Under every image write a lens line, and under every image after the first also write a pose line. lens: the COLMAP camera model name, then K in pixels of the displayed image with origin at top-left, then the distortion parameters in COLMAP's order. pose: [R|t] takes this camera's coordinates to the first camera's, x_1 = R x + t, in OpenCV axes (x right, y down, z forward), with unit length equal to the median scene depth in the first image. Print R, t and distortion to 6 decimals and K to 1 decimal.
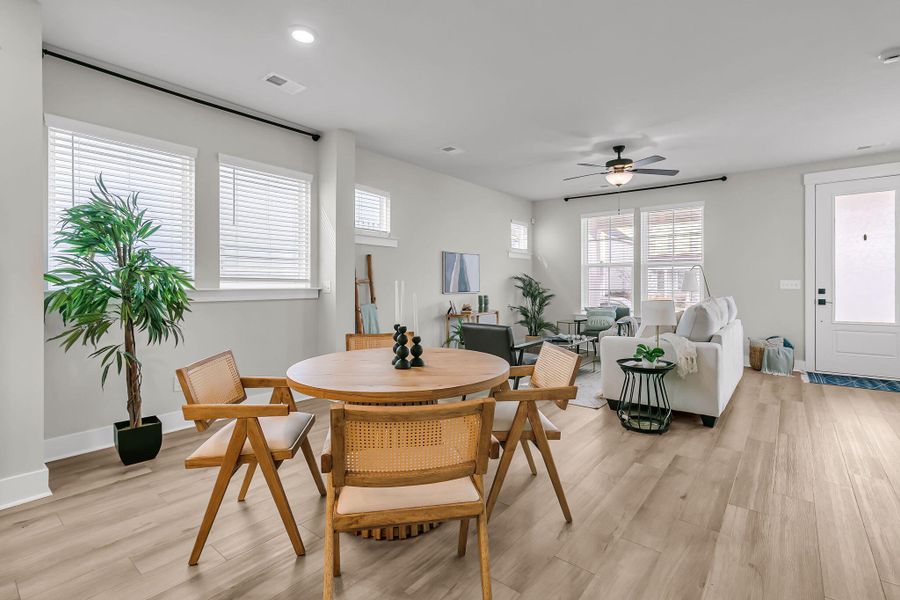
lens RADIAL K [[417.5, 0, 453.7], [0, 417.5, 287.5], [0, 0, 1]] dist [0.002674, 0.000571]
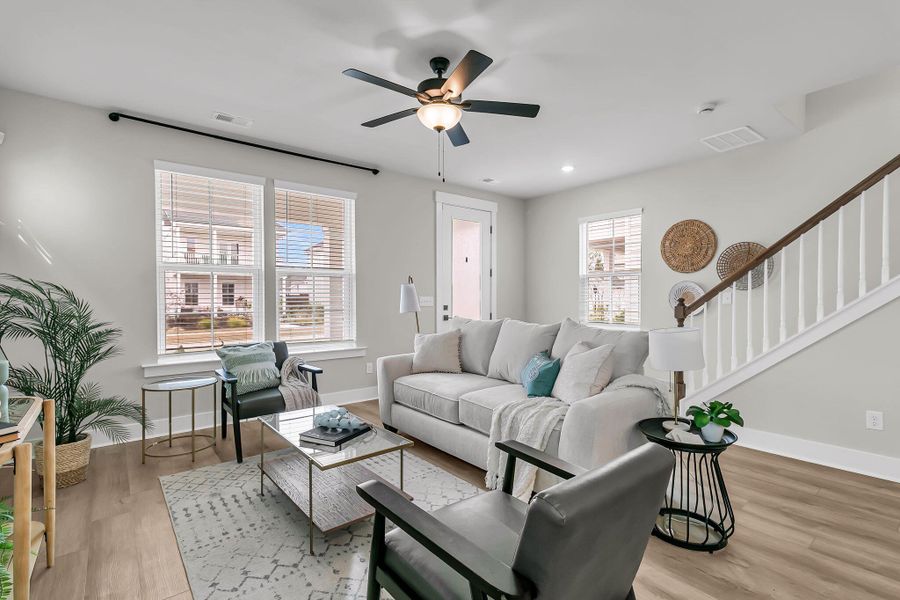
lens RADIAL K [[423.3, 0, 455.4], [0, 423.3, 300.6], [0, 0, 1]] dist [-0.000848, 0.000007]
pose [[0.205016, -0.005483, 0.978743, -0.147194], [0.010934, 0.999935, 0.003311, -0.011654], [-0.978697, 0.010023, 0.205063, 0.765833]]
